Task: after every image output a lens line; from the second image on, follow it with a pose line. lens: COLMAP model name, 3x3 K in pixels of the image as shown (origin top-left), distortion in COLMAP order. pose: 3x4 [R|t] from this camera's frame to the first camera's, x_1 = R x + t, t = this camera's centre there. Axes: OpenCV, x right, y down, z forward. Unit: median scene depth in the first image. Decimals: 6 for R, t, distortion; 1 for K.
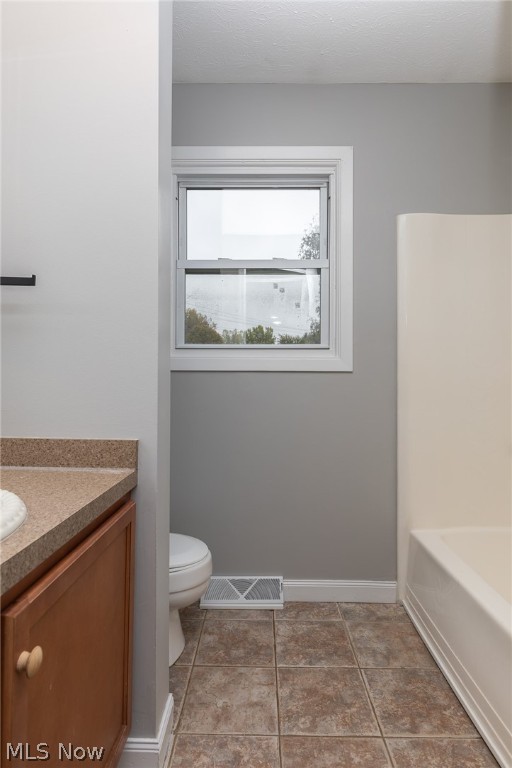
lens RADIAL K [[421.5, 0, 253.5], [0, 421.5, 382.5], [0, 0, 1]] dist [0.004228, -0.001682]
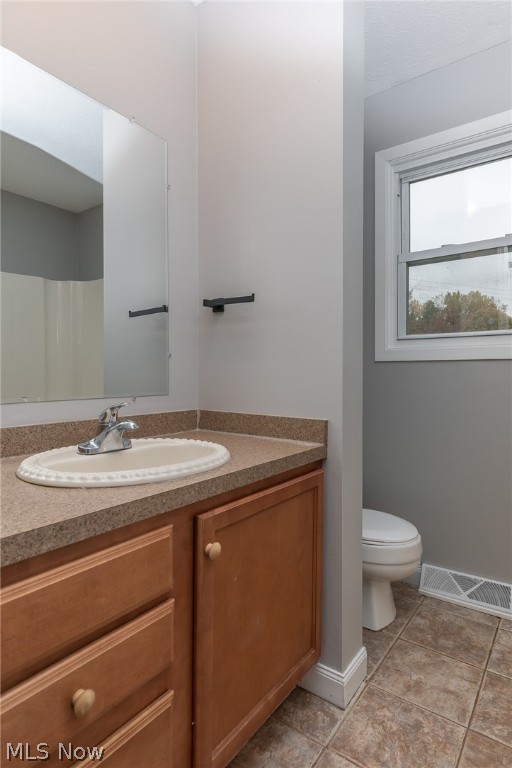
lens RADIAL K [[421.5, 0, 265.5], [0, 421.5, 376.5], [0, 0, 1]] dist [0.004228, -0.001682]
pose [[0.822967, -0.001670, -0.568087, 0.213418], [0.005890, 0.999967, 0.005593, 0.003267], [0.568059, -0.007949, 0.822949, -0.070203]]
